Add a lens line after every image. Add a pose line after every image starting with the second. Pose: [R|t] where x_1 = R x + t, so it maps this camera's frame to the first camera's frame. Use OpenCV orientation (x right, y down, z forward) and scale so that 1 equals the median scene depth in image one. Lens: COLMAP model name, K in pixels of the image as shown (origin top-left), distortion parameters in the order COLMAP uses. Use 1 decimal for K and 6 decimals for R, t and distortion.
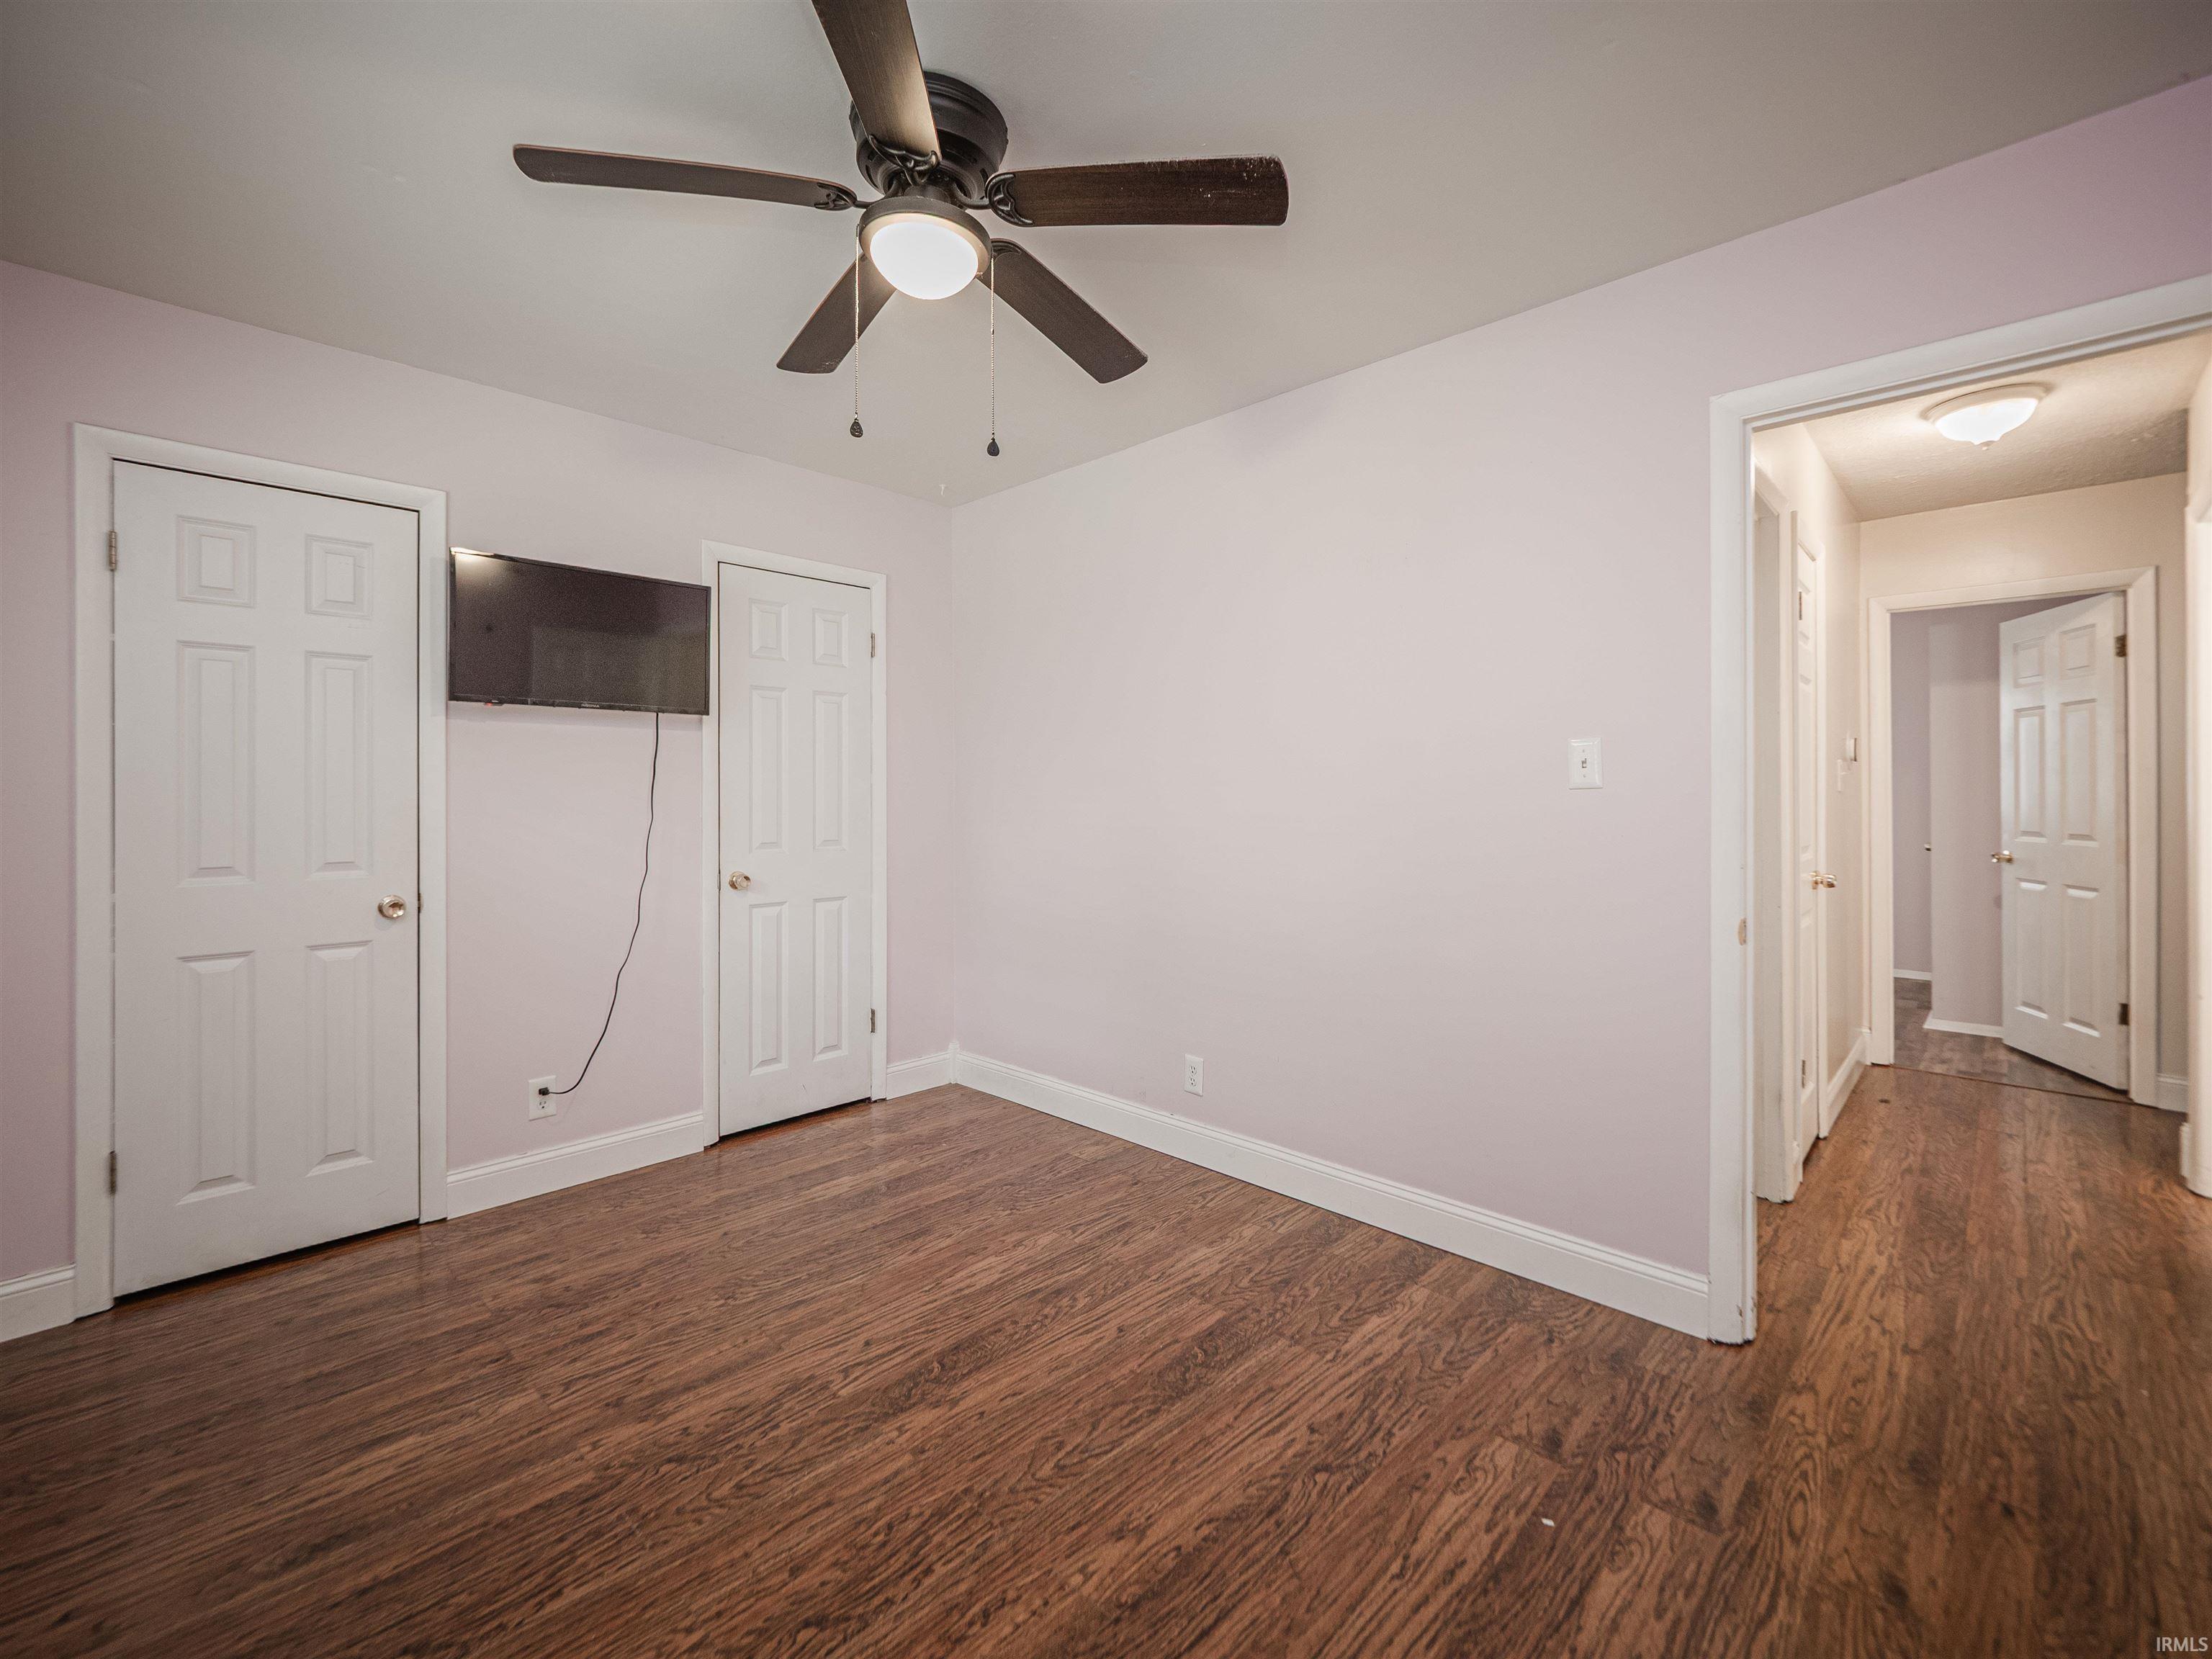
lens RADIAL K [[953.3, 0, 1106.0], [0, 953.3, 829.5], [0, 0, 1]] dist [-0.000619, -0.000258]
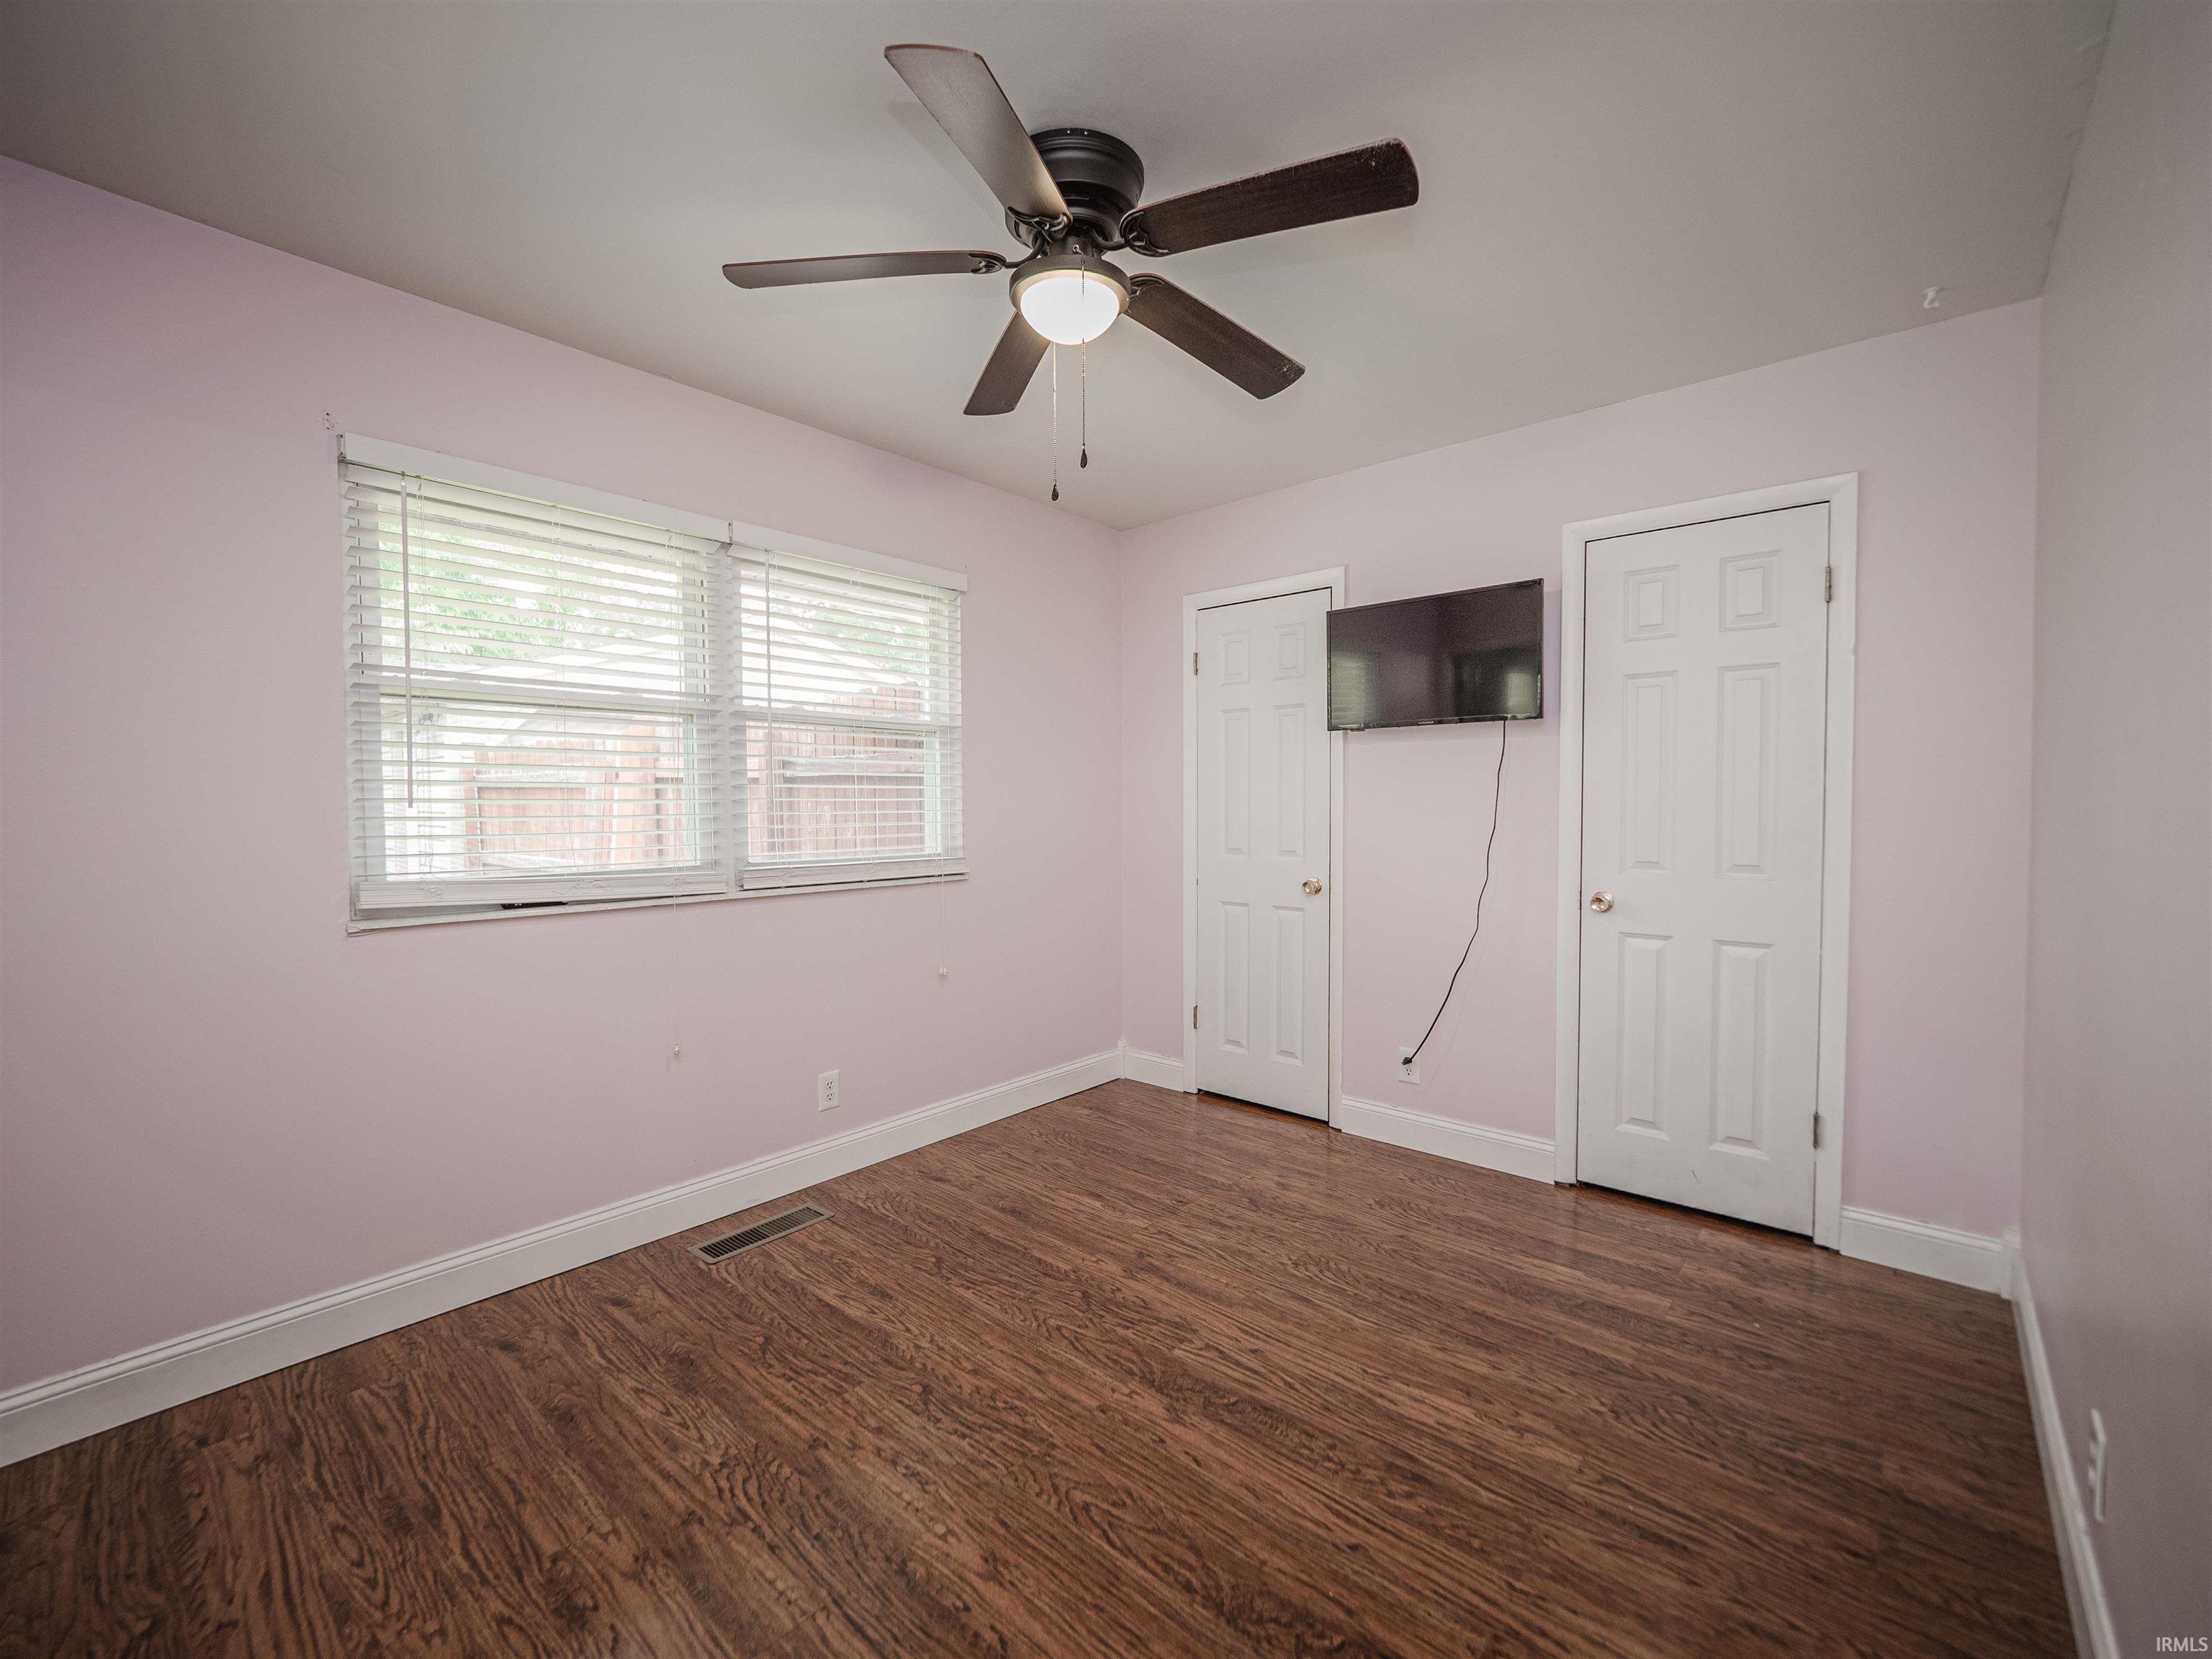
lens RADIAL K [[953.3, 0, 1106.0], [0, 953.3, 829.5], [0, 0, 1]] dist [-0.000619, -0.000258]
pose [[0.050385, 0.032394, -0.998204, 0.713597], [-0.039485, 0.998757, 0.030419, -0.030278], [0.997949, 0.037881, 0.051602, 0.764066]]
